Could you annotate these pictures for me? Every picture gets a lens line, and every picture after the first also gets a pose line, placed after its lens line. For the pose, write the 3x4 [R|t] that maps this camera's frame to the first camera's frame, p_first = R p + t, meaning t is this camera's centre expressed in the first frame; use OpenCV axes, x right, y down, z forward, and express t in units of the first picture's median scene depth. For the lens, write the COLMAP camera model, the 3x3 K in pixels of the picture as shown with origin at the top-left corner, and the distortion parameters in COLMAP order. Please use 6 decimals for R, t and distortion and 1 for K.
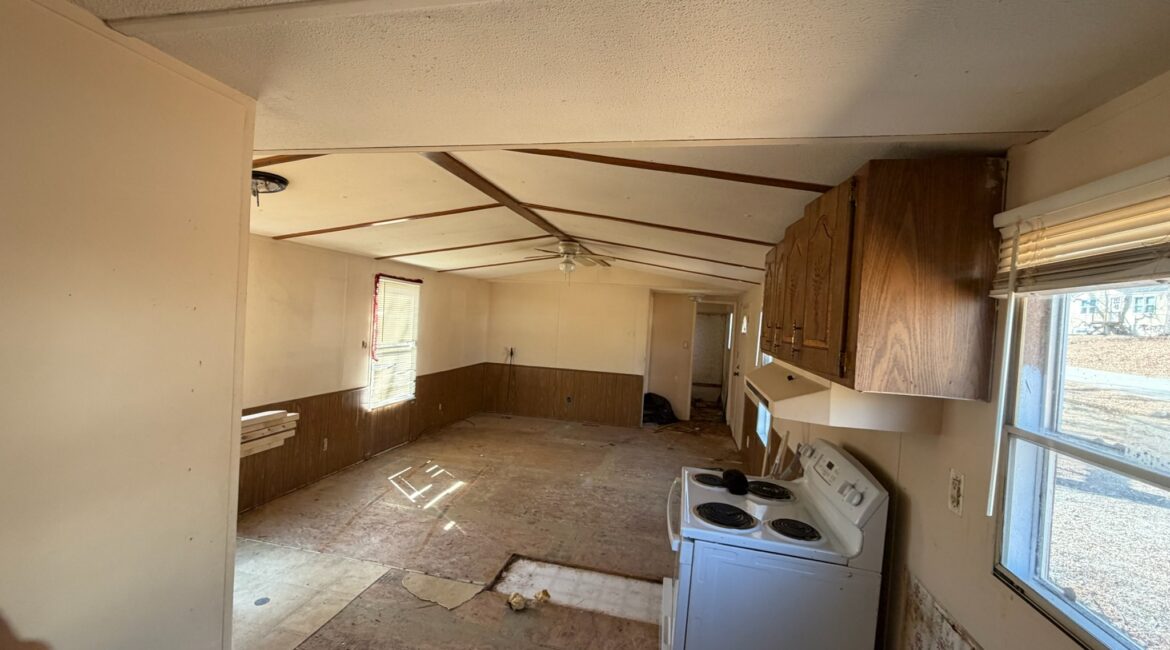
lens RADIAL K [[468.7, 0, 583.9], [0, 468.7, 323.6], [0, 0, 1]] dist [0.001118, 0.000068]
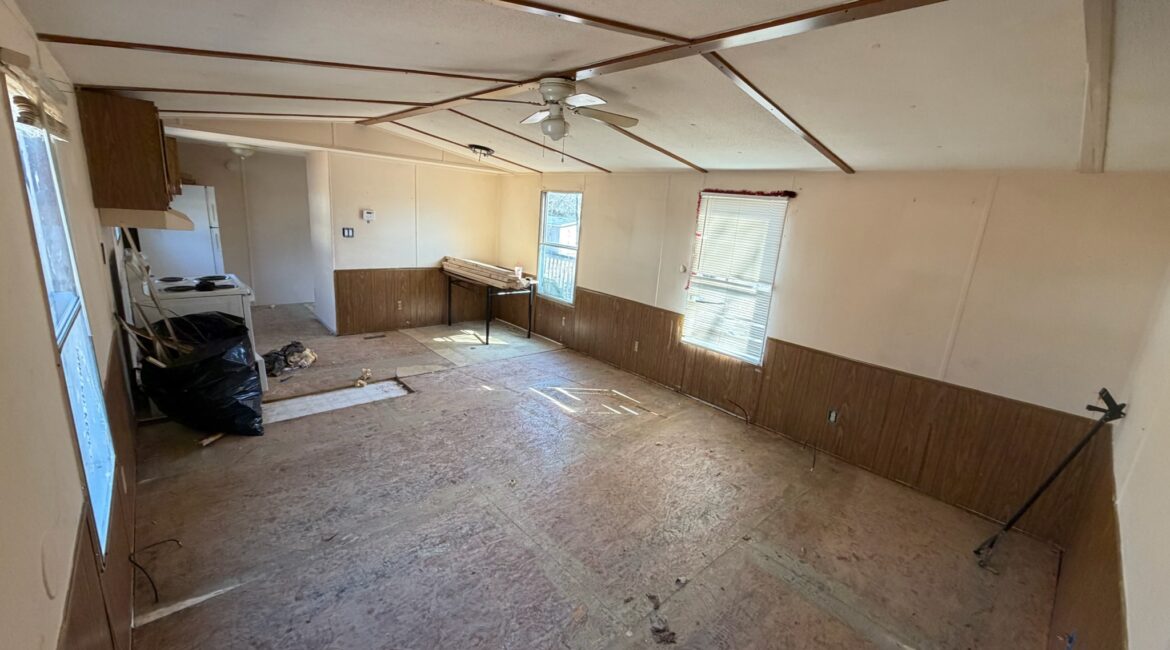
lens RADIAL K [[468.7, 0, 581.6], [0, 468.7, 322.9], [0, 0, 1]] dist [0.001118, 0.000068]
pose [[-0.567616, 0.091318, -0.818213, 0.429225], [-0.128587, 0.971799, 0.197664, -0.009823], [0.813190, 0.217409, -0.539866, 1.374499]]
